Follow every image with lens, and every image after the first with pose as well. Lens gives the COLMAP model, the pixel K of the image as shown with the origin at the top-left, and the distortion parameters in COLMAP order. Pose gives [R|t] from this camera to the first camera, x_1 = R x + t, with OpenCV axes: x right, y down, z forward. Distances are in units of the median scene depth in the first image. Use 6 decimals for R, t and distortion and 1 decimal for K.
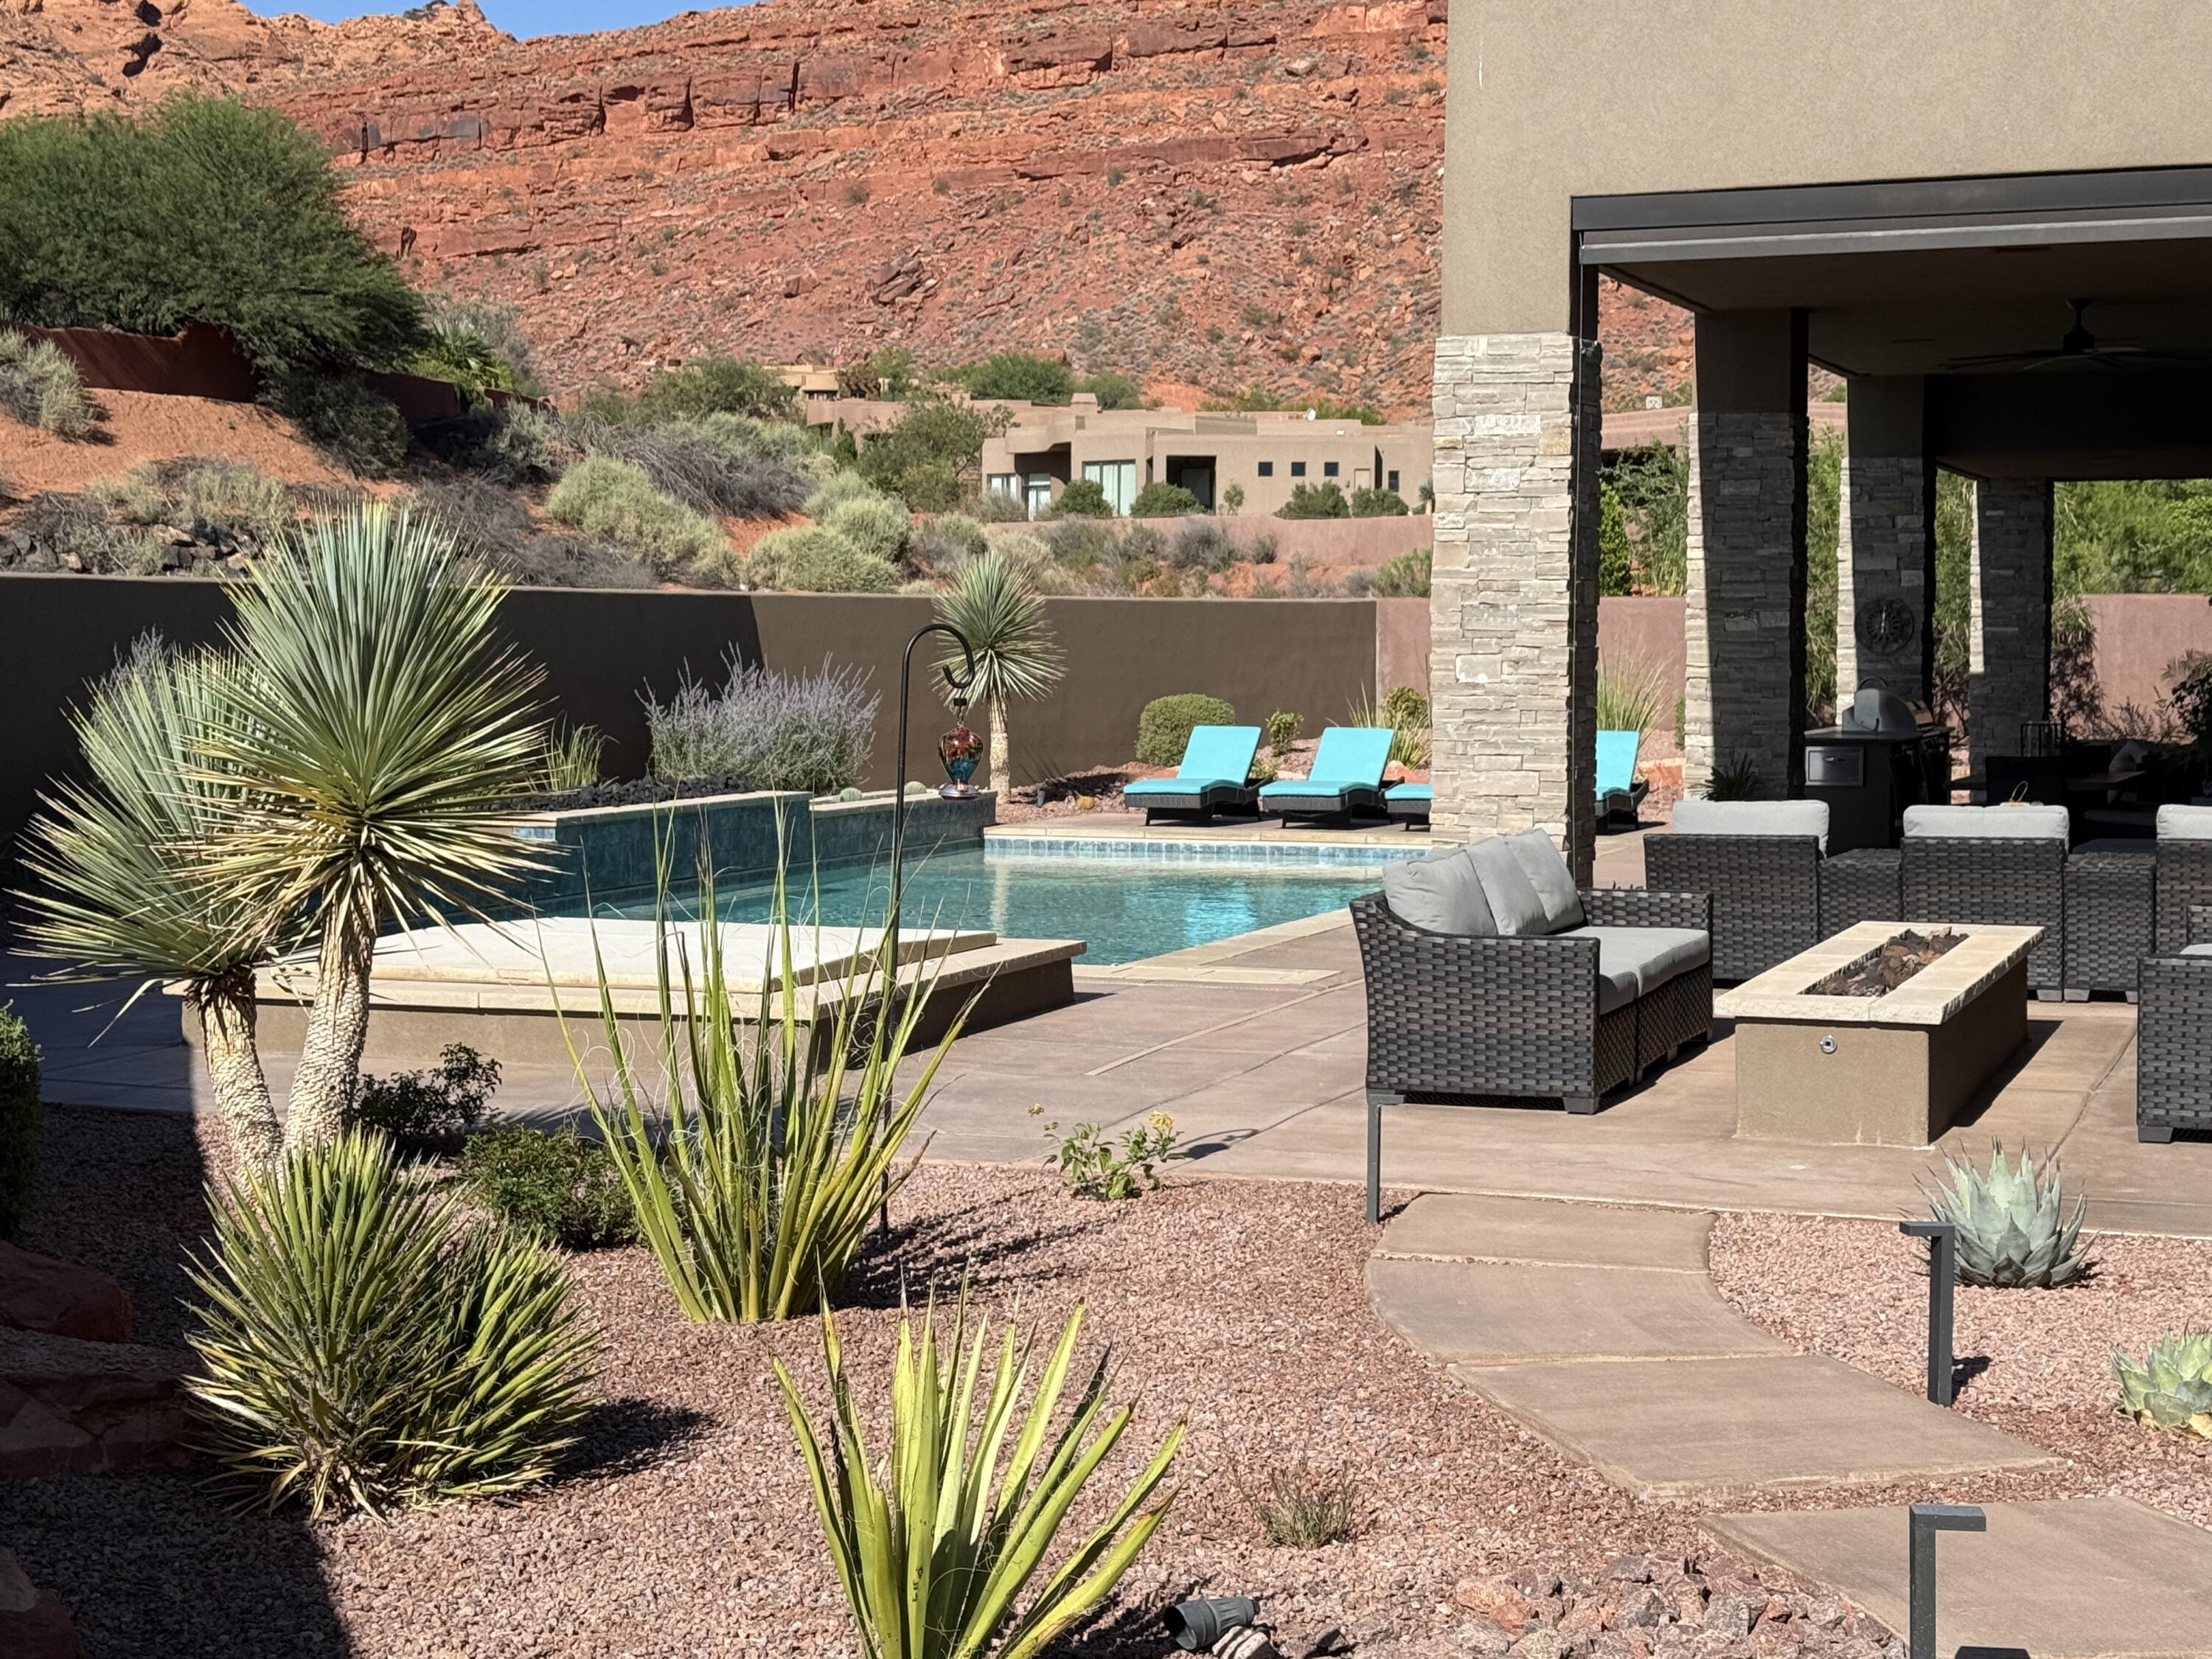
lens RADIAL K [[3507.7, 0, 1088.5], [0, 3507.7, 823.2], [0, 0, 1]] dist [0.143942, -0.094357]
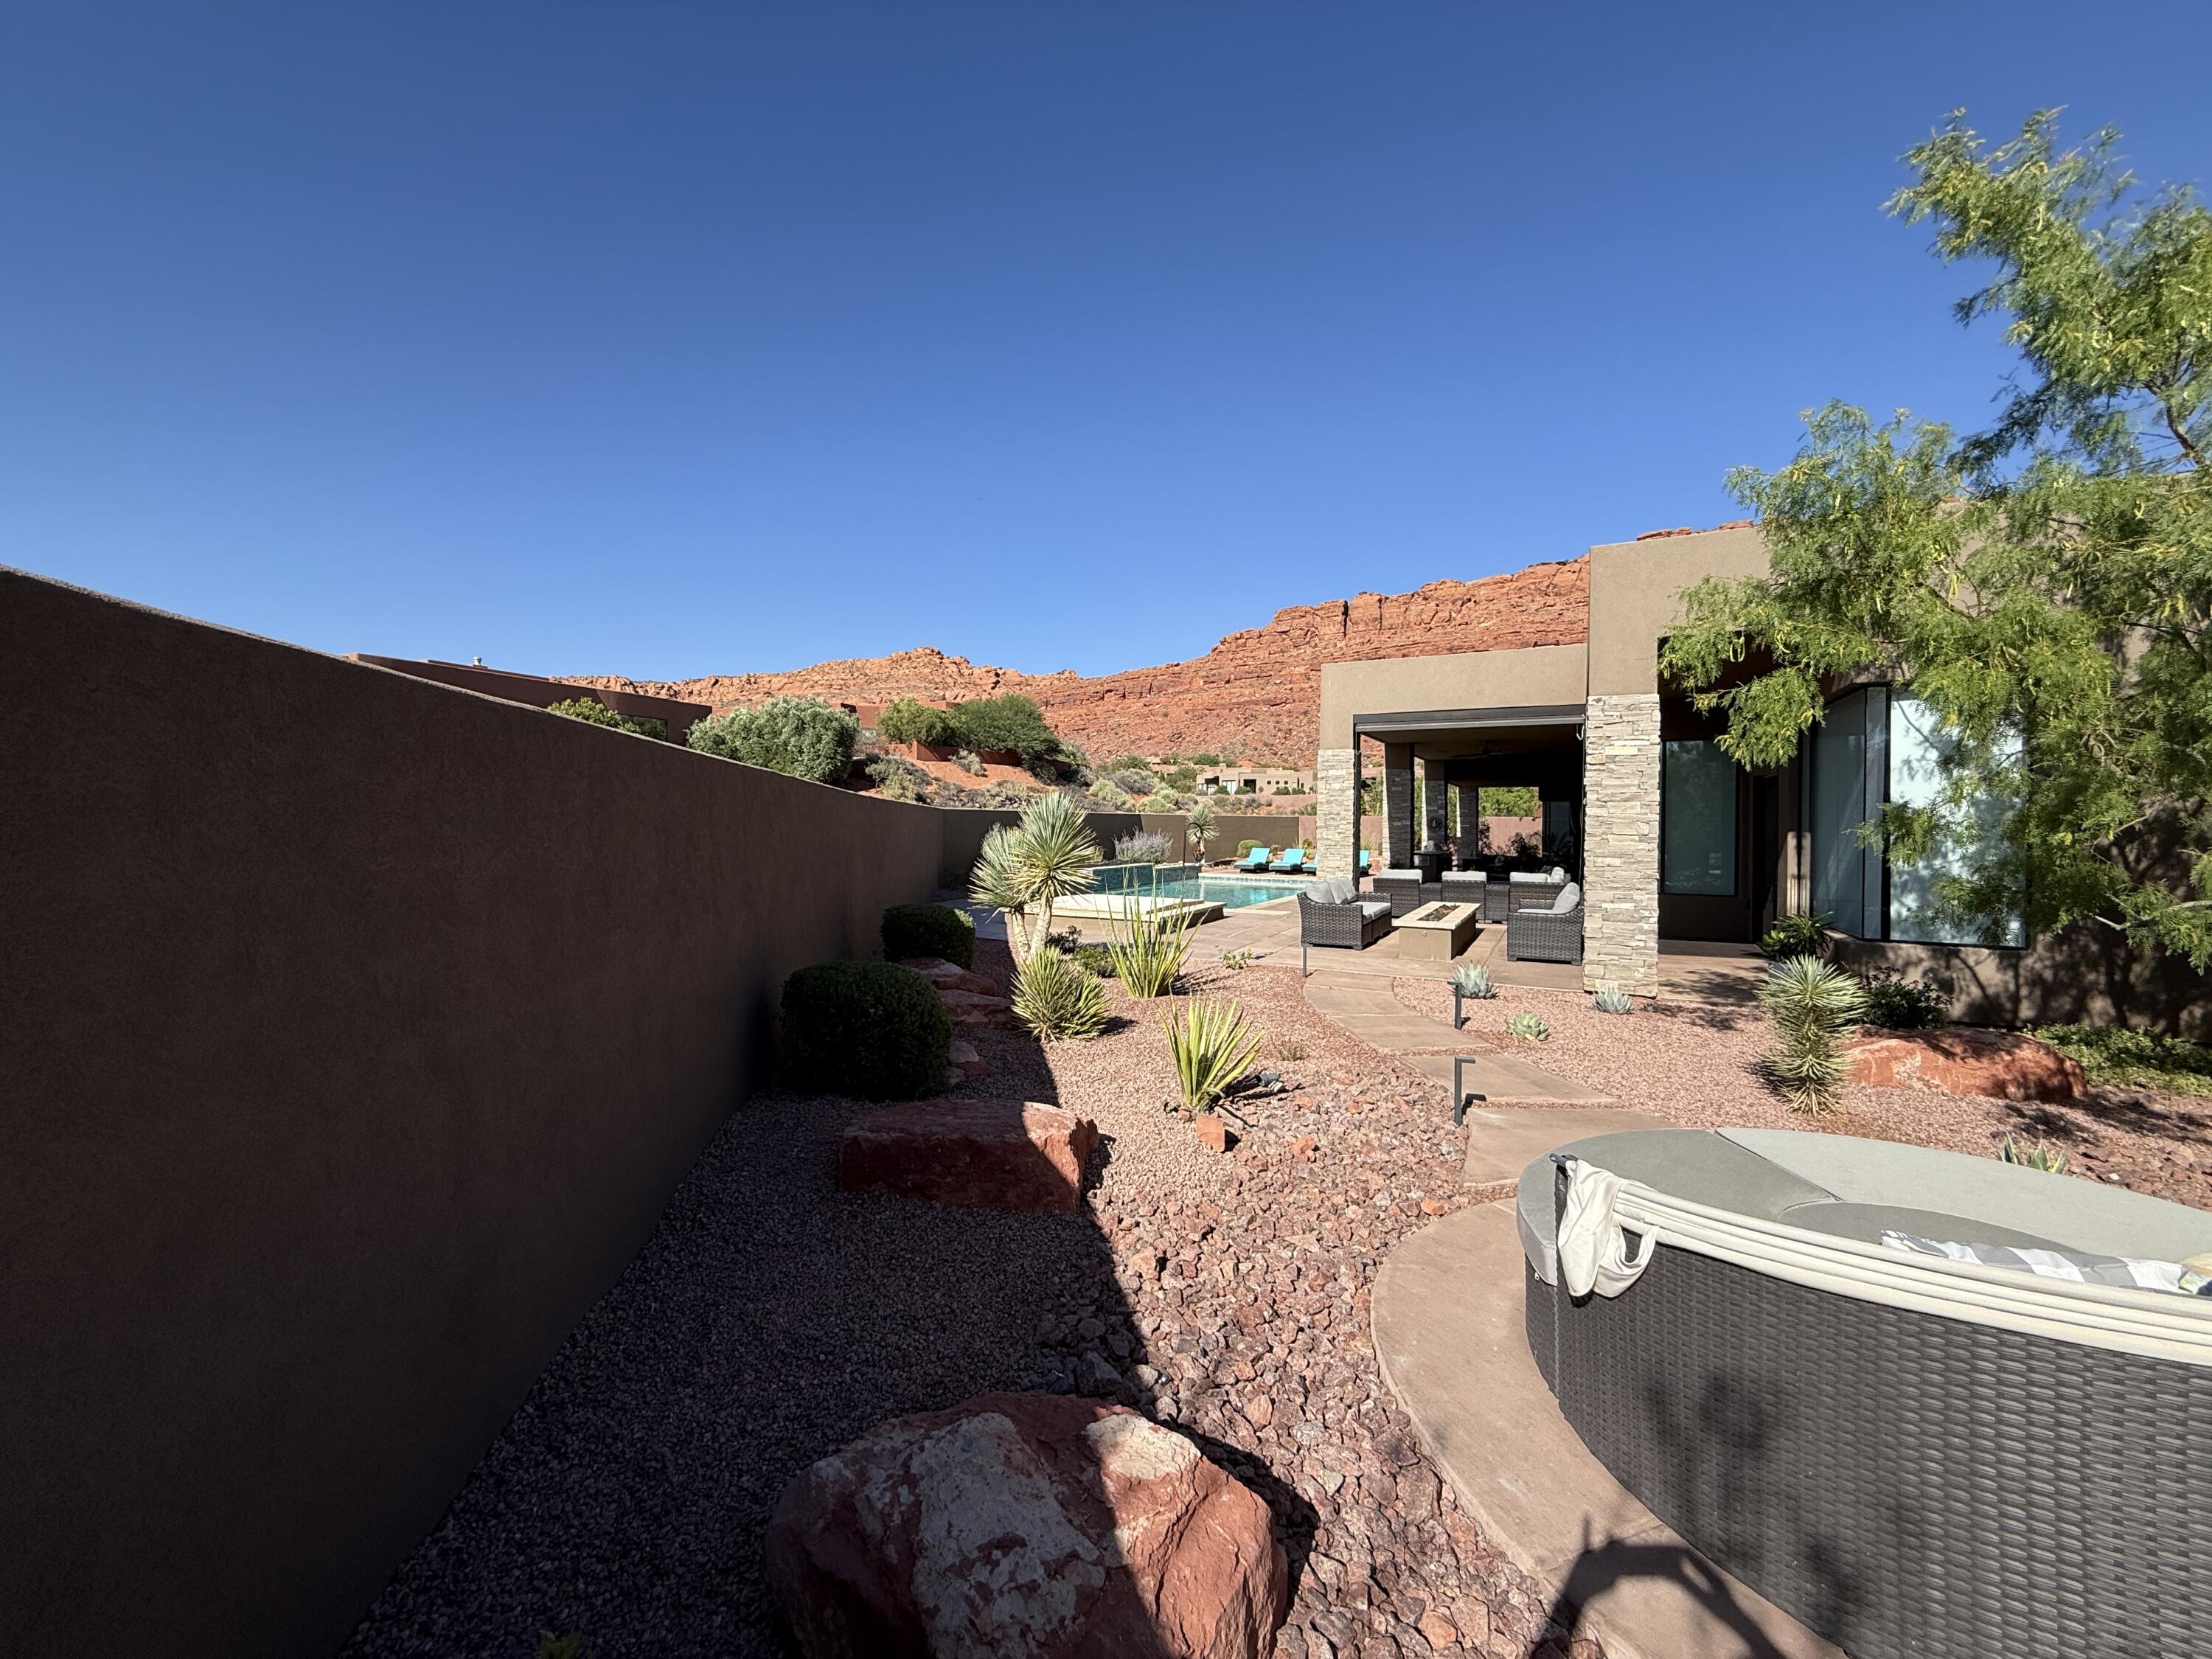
lens RADIAL K [[882.6, 0, 1102.1], [0, 882.6, 826.4], [0, 0, 1]] dist [-0.000411, 0.000383]
pose [[0.990769, 0.008164, -0.135314, -0.006093], [-0.015007, 0.998655, -0.049631, -0.000748], [0.134727, 0.051203, 0.989559, -0.001367]]
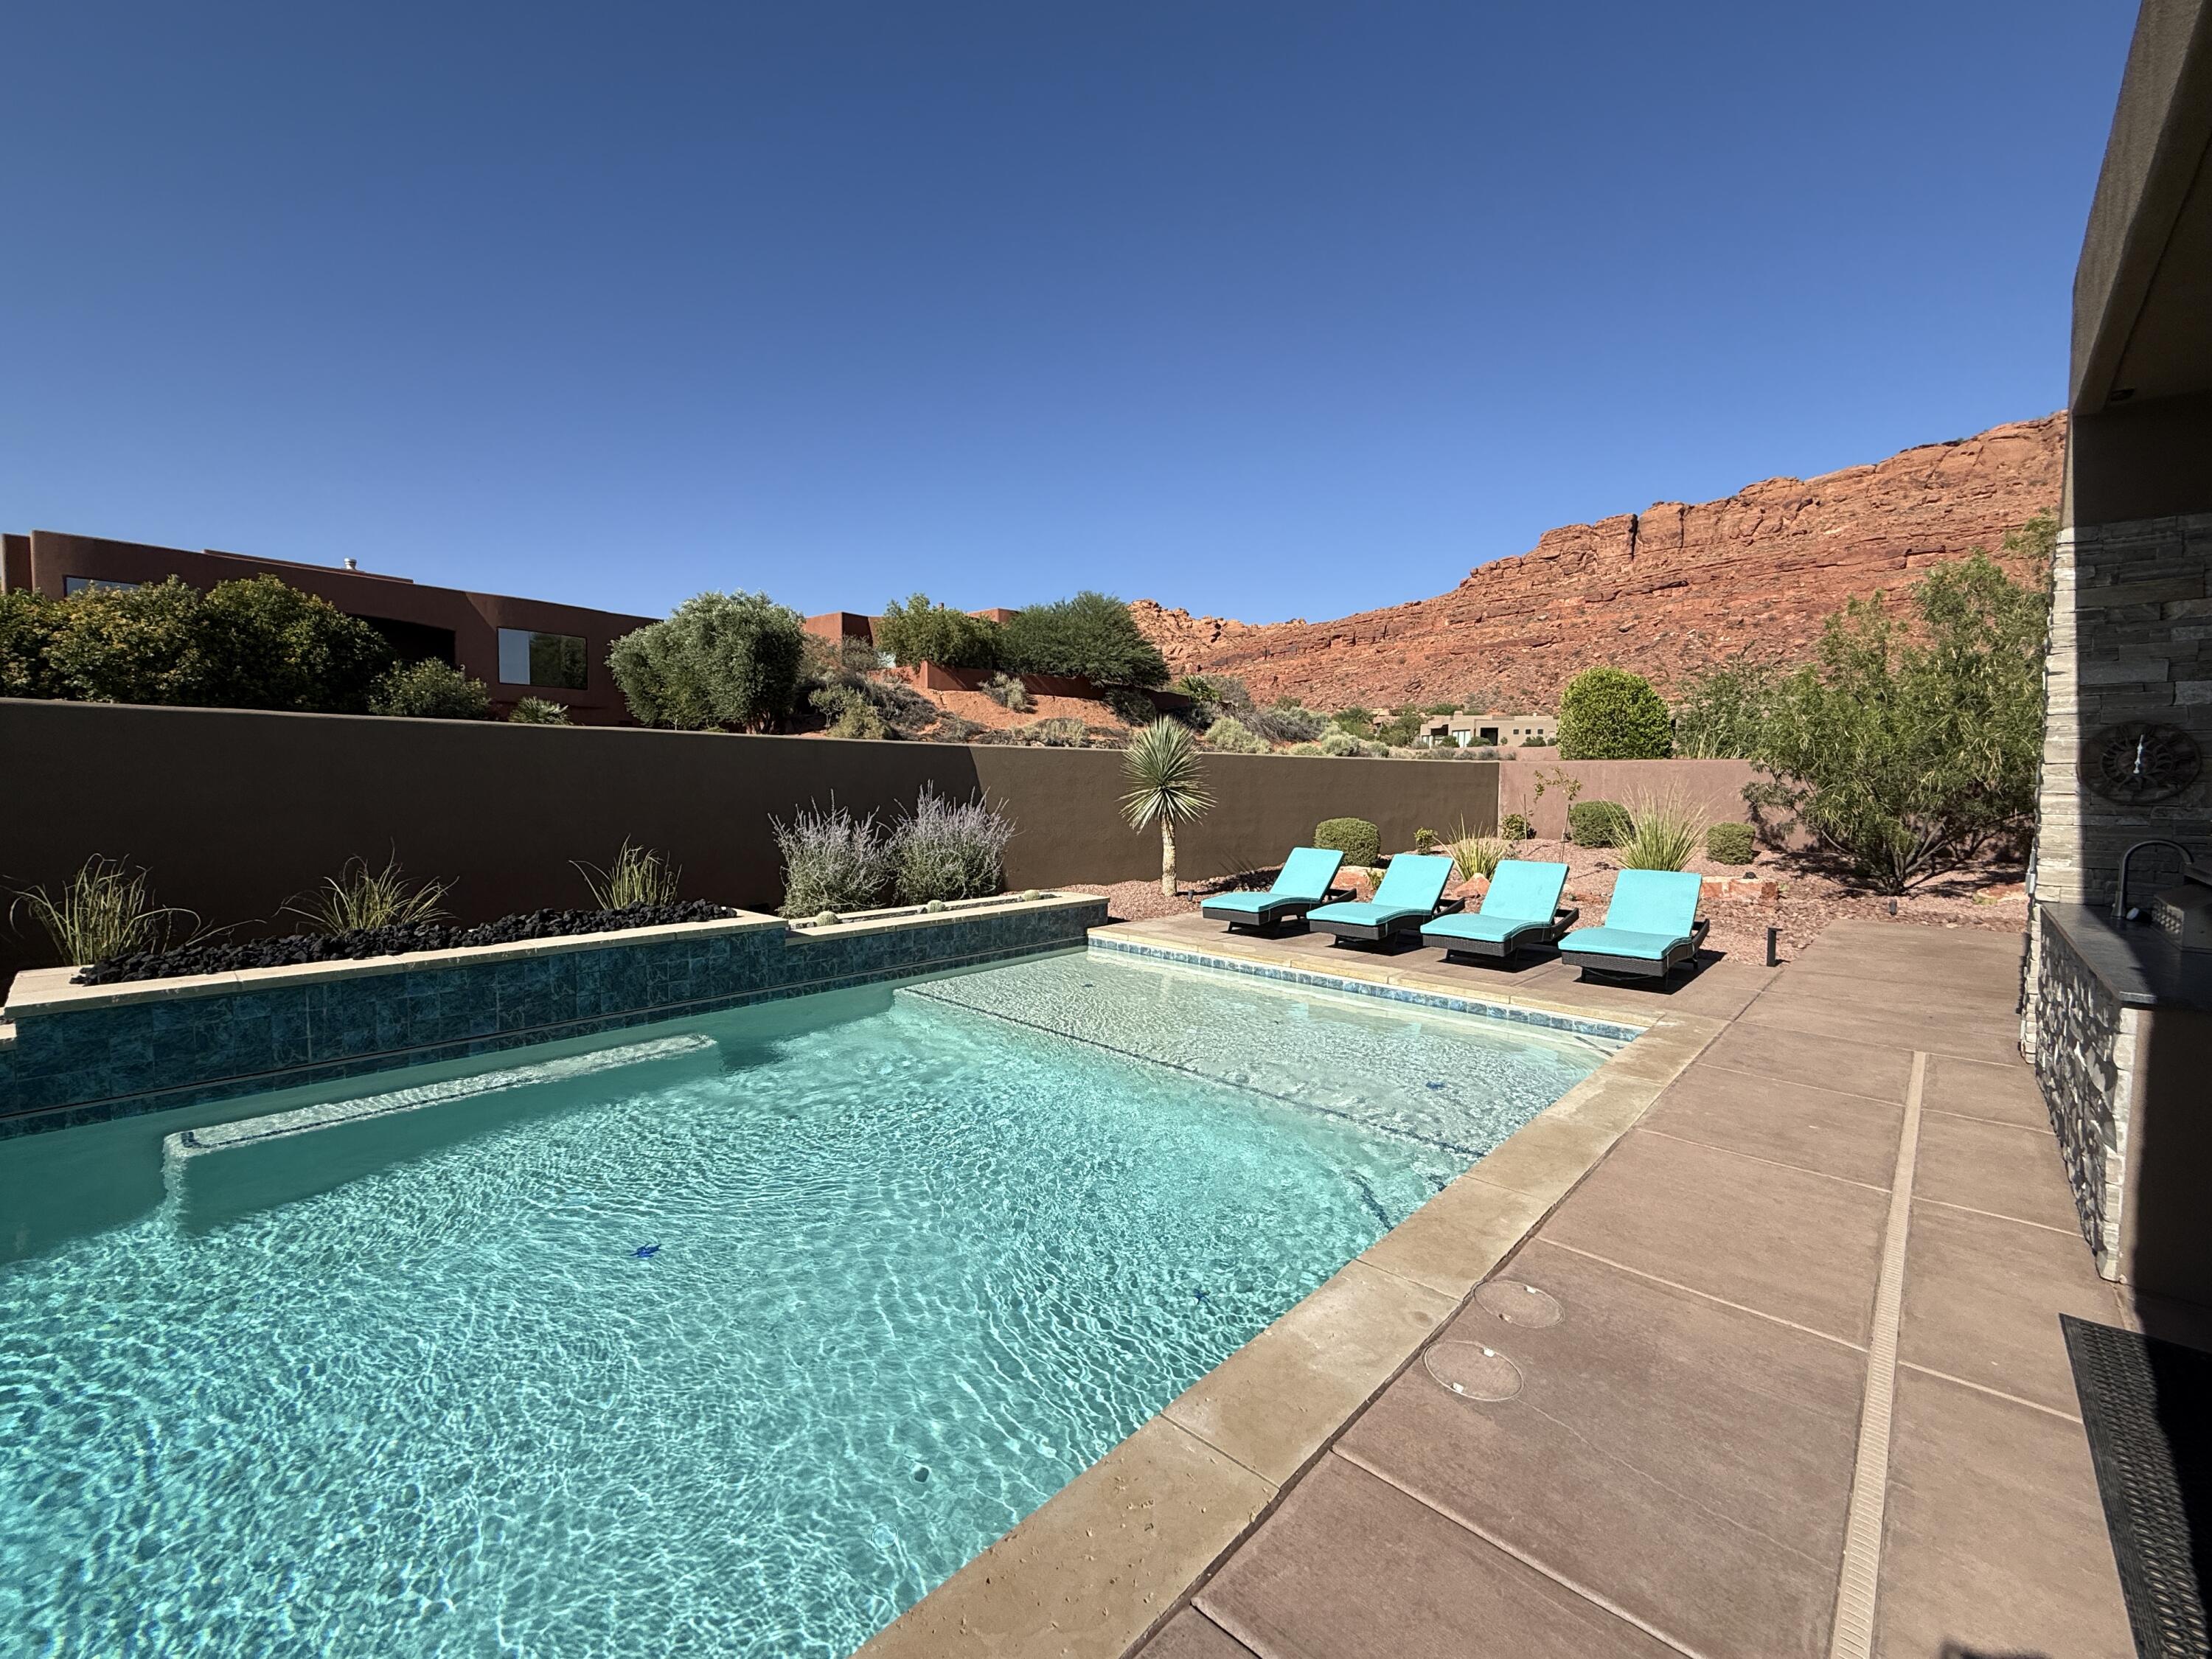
lens RADIAL K [[919.1, 0, 1108.7], [0, 919.1, 827.3], [0, 0, 1]] dist [0.000038, 0.000458]
pose [[0.928513, 0.026692, -0.370340, 0.172114], [-0.029798, 0.999552, -0.002667, -0.060523], [0.370103, 0.013511, 0.928893, 1.242798]]
